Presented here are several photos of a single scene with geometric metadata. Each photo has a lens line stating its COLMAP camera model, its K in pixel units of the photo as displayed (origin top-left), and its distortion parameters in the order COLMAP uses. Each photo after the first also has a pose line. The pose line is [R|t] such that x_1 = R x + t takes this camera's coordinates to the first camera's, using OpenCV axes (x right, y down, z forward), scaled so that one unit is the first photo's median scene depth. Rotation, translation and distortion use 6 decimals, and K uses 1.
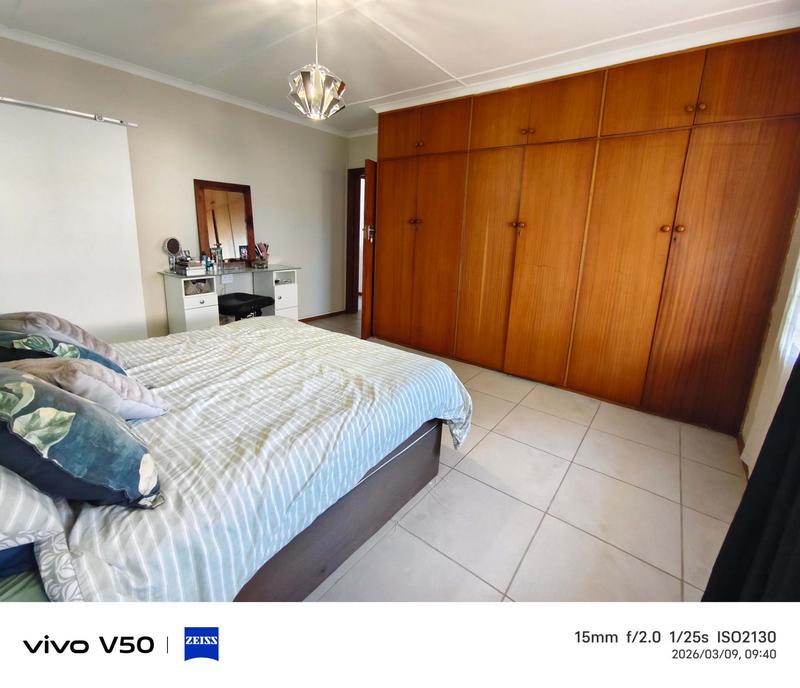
lens RADIAL K [[370.8, 0, 400.6], [0, 370.8, 306.0], [0, 0, 1]] dist [-0.000609, -0.000297]
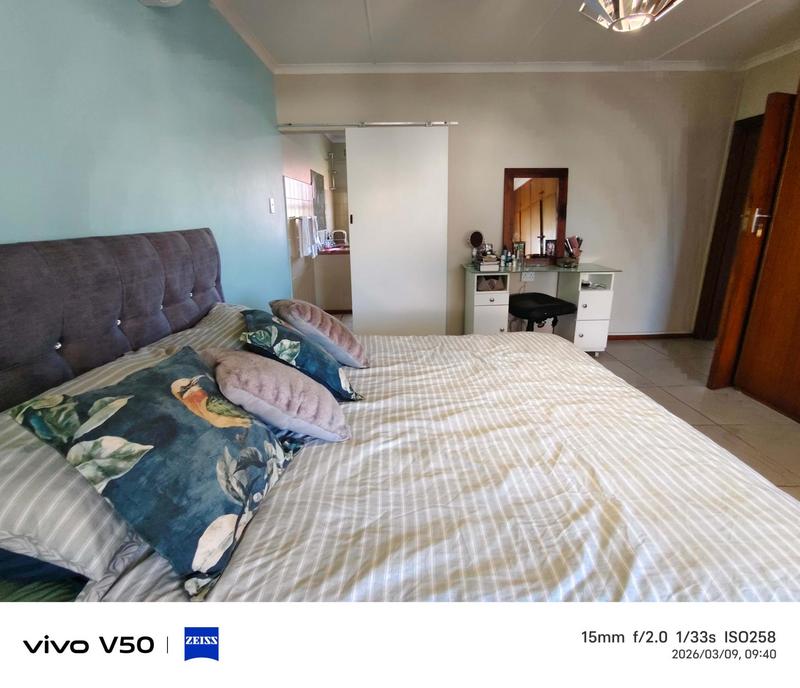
lens RADIAL K [[367.2, 0, 399.2], [0, 367.2, 305.2], [0, 0, 1]] dist [-0.065326, 0.051844]
pose [[0.626759, 0.151724, -0.764299, 0.034364], [-0.129975, 0.987475, 0.089442, -0.081695], [0.768296, 0.043281, 0.638629, 0.387283]]
